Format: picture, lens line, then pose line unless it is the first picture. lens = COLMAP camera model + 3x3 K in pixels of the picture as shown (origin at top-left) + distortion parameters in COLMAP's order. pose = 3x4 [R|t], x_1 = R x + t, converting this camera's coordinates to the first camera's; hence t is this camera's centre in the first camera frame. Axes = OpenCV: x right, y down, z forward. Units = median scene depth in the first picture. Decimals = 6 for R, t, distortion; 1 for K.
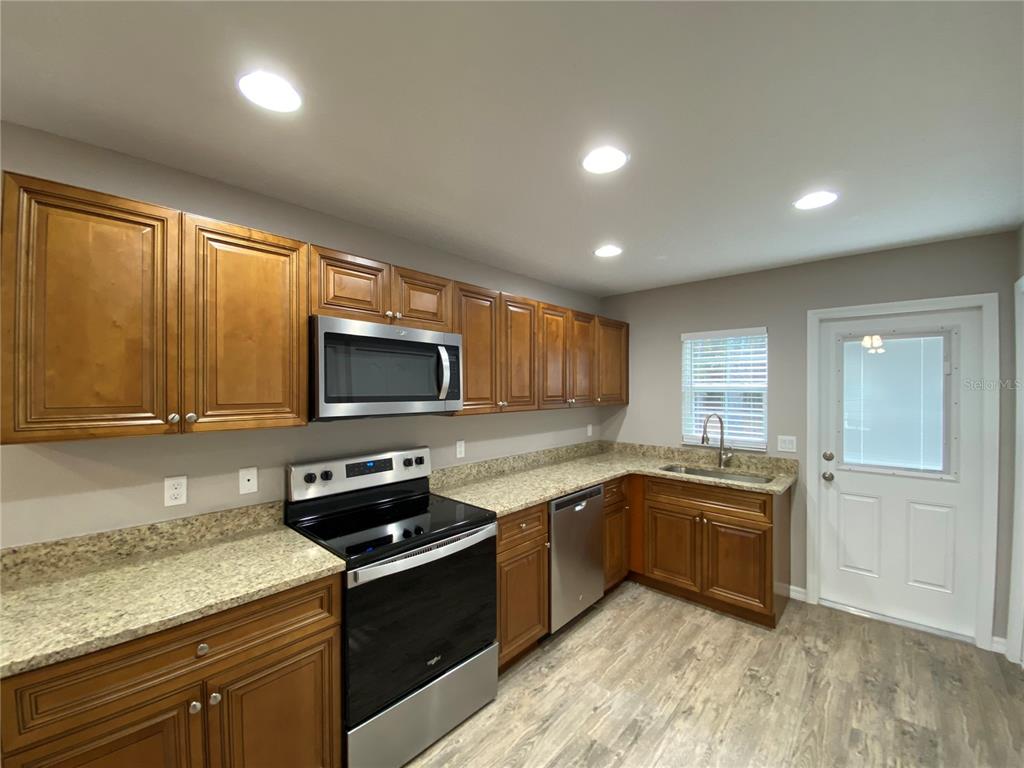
lens RADIAL K [[417.4, 0, 509.4], [0, 417.4, 387.8], [0, 0, 1]] dist [0.021593, -0.020006]
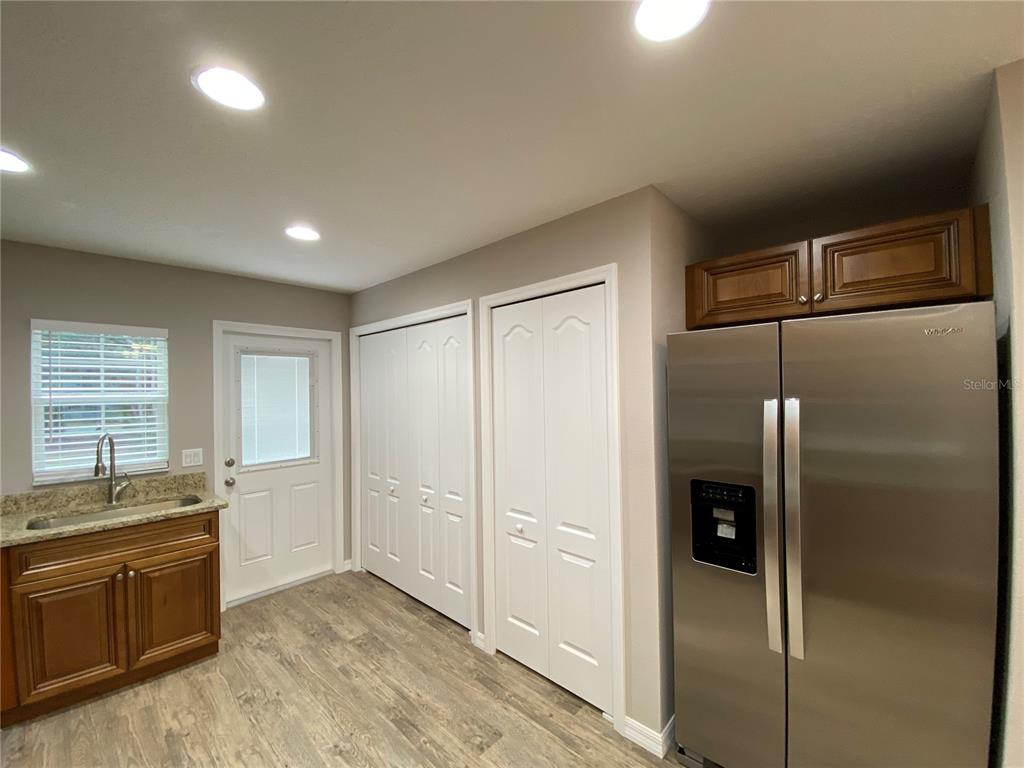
lens RADIAL K [[417.4, 0, 509.4], [0, 417.4, 387.8], [0, 0, 1]] dist [0.021593, -0.020006]
pose [[0.015826, 0.008156, 0.999842, -0.310767], [0.018335, 0.999796, -0.008446, -0.001427], [-0.999707, 0.018466, 0.015673, 0.321500]]
